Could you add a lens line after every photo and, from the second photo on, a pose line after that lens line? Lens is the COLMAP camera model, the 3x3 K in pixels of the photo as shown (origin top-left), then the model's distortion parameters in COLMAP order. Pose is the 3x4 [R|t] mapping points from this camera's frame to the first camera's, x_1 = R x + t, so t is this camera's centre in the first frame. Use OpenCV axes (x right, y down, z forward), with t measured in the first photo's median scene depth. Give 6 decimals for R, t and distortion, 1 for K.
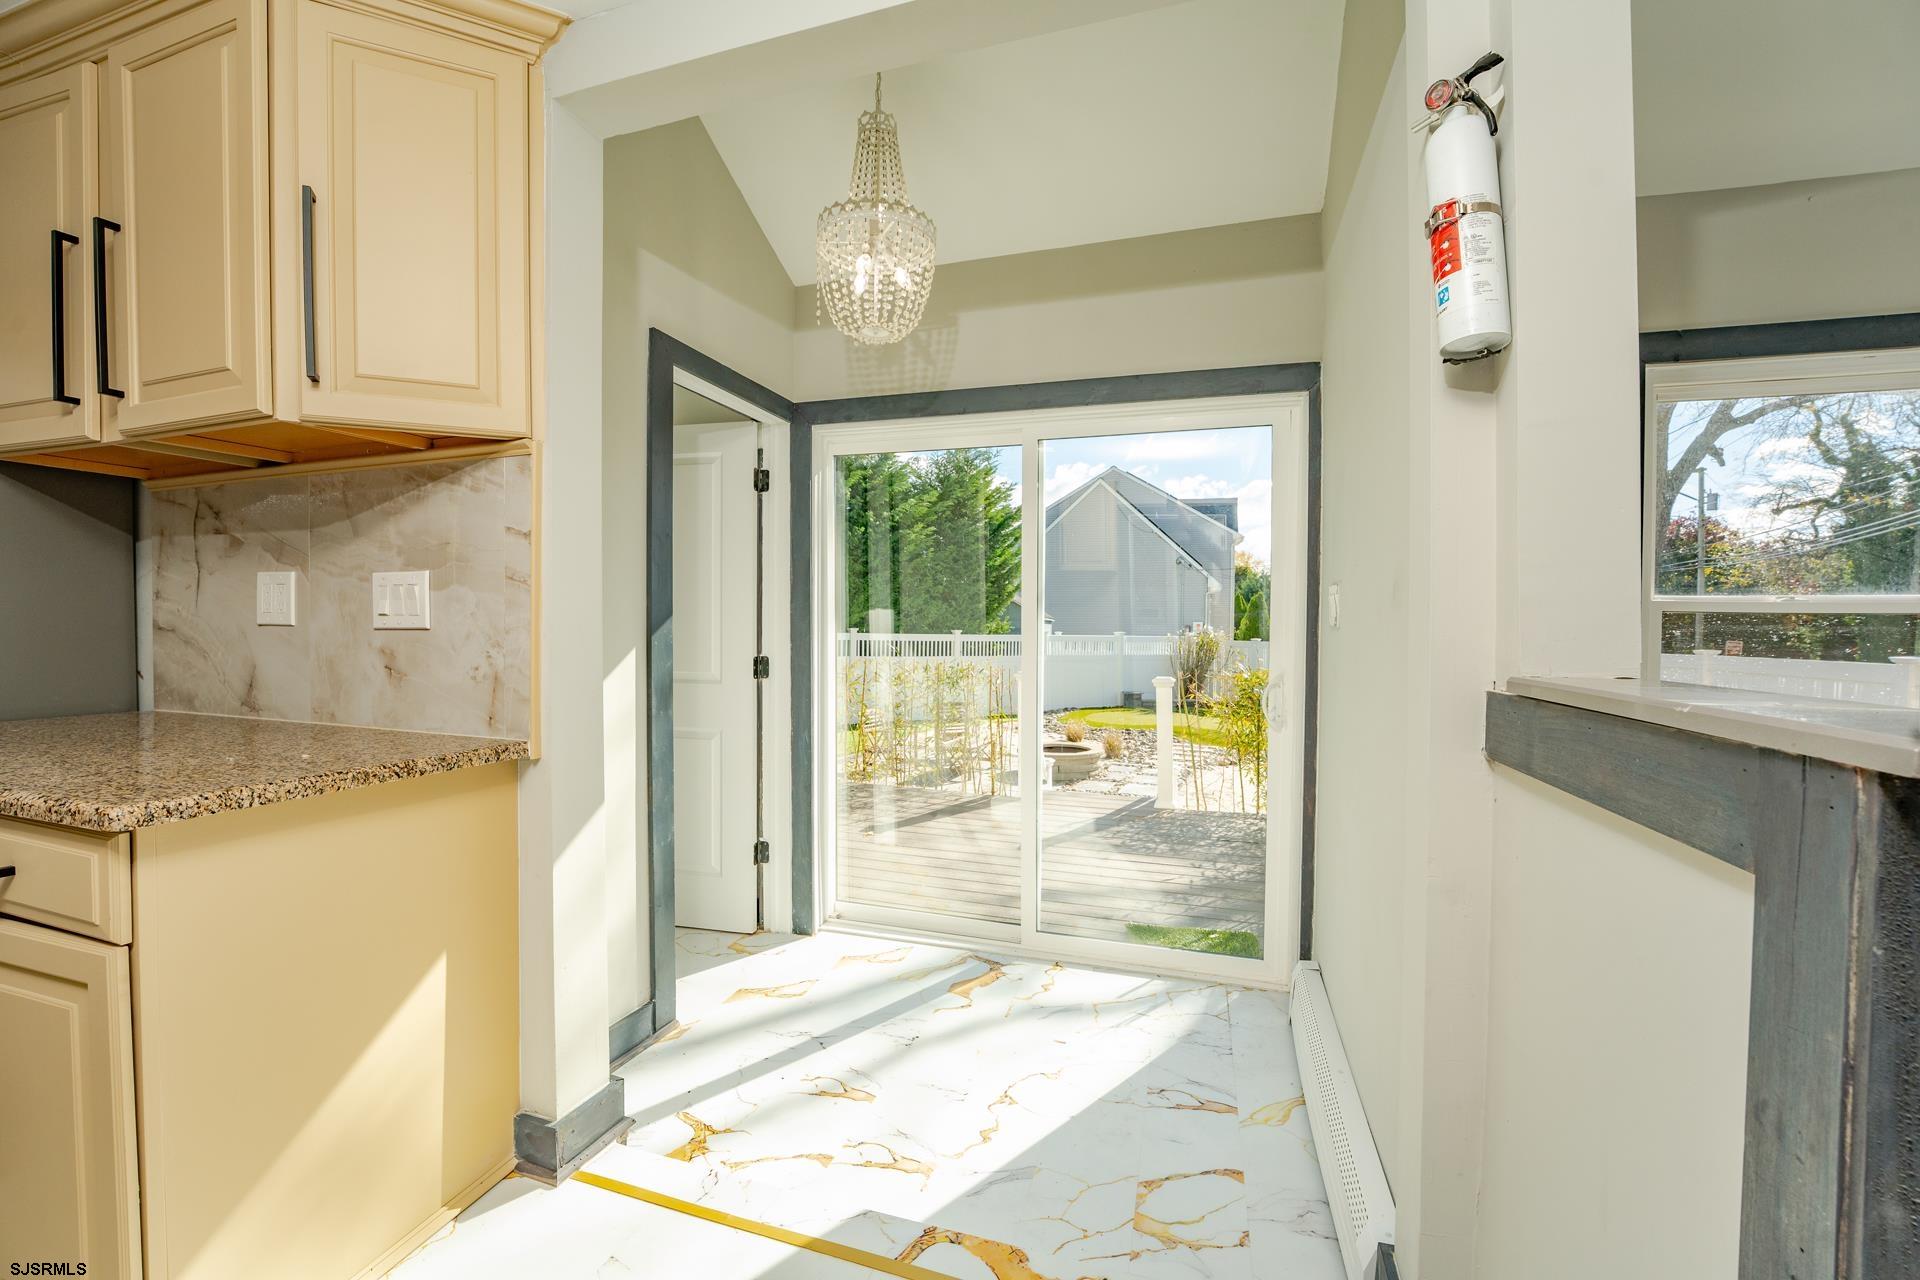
lens RADIAL K [[786.1, 0, 957.2], [0, 786.1, 632.8], [0, 0, 1]] dist [-0.024432, 0.000716]
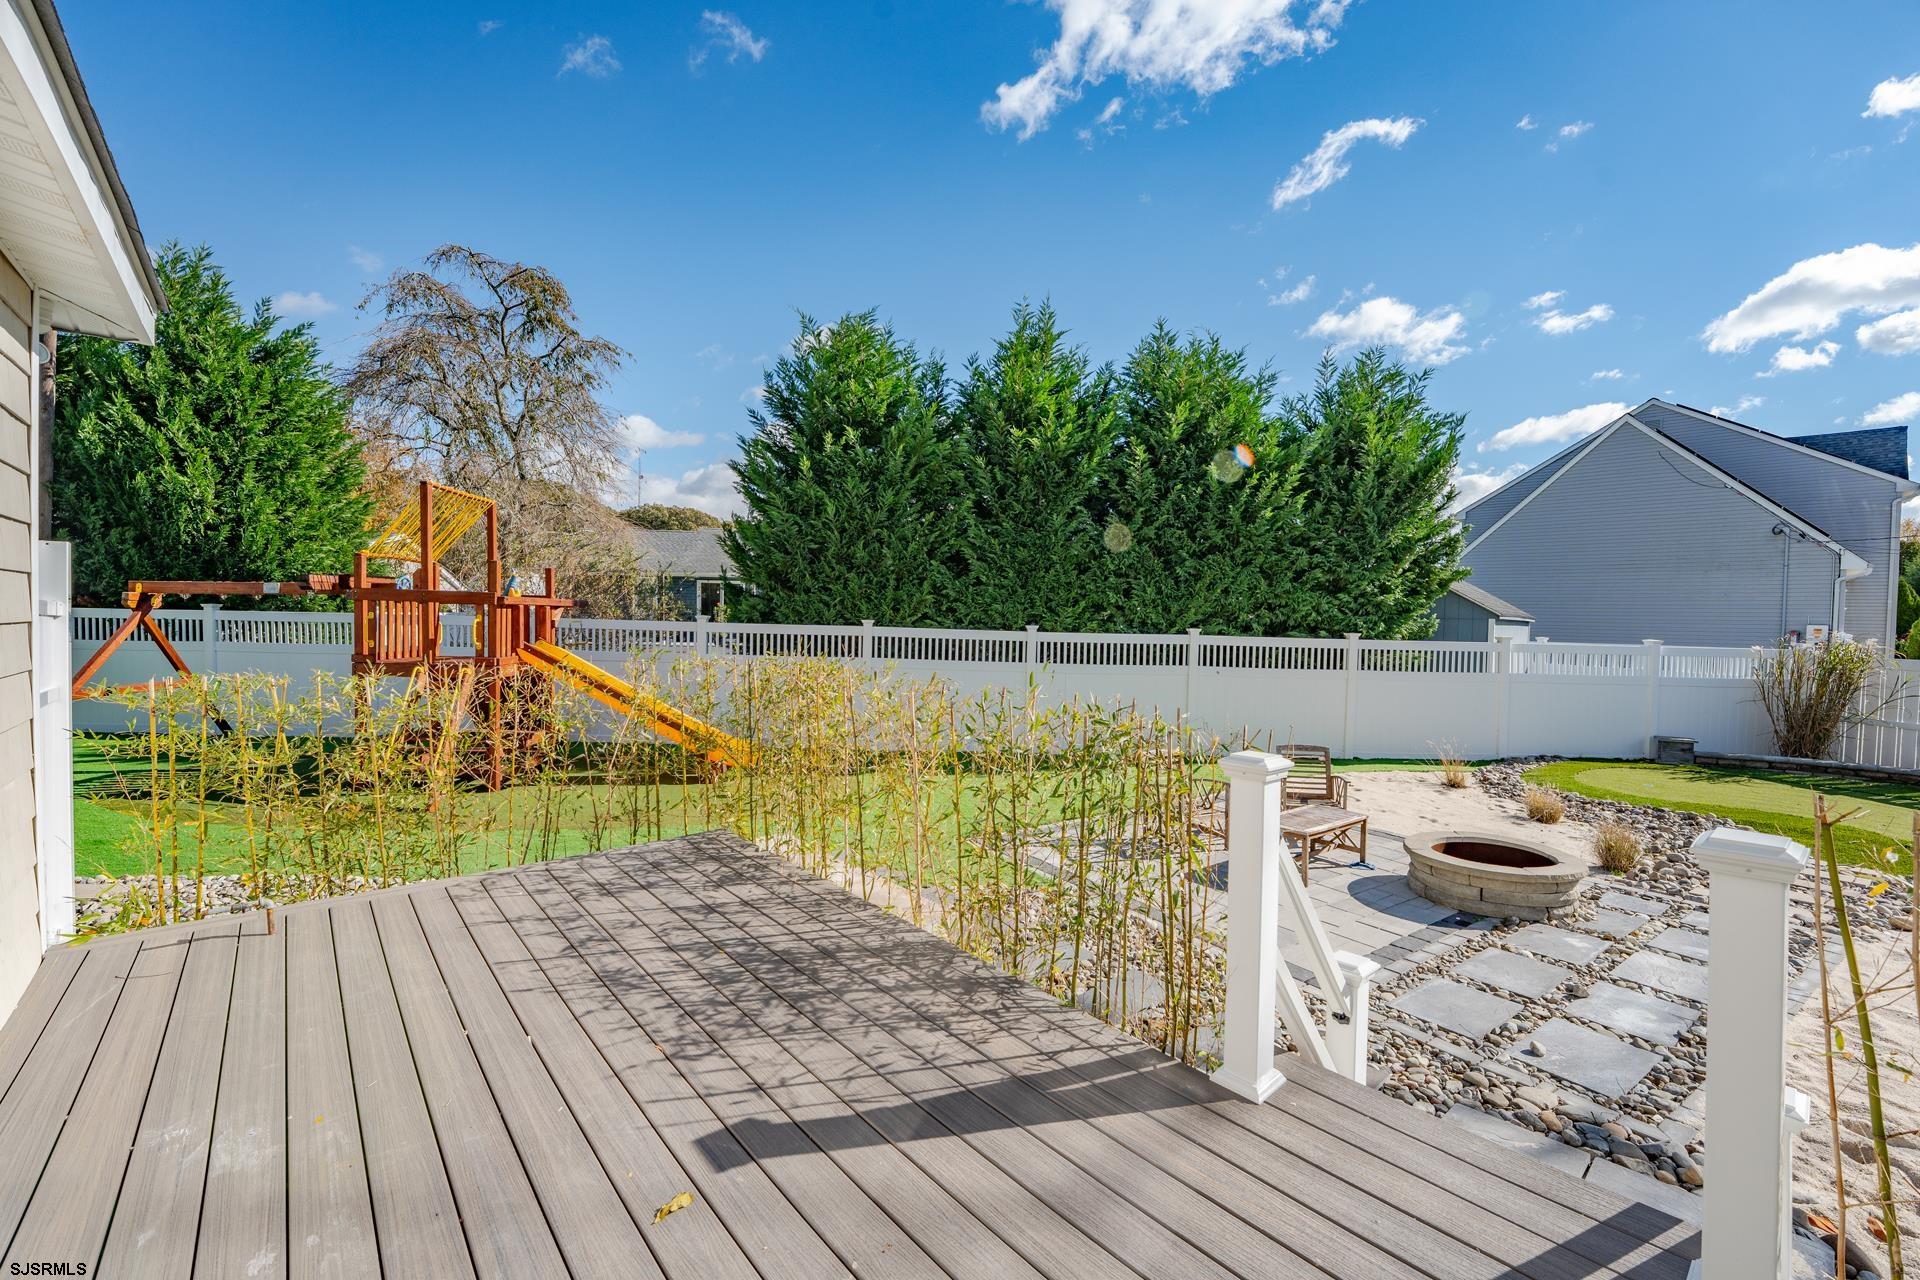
lens RADIAL K [[786.1, 0, 952.3], [0, 786.1, 645.4], [0, 0, 1]] dist [-0.024432, 0.000716]
pose [[0.855784, 0.024265, -0.516763, 0.050916], [-0.014773, 0.999638, 0.022475, -0.002651], [0.517122, -0.011600, 0.855833, 0.202295]]
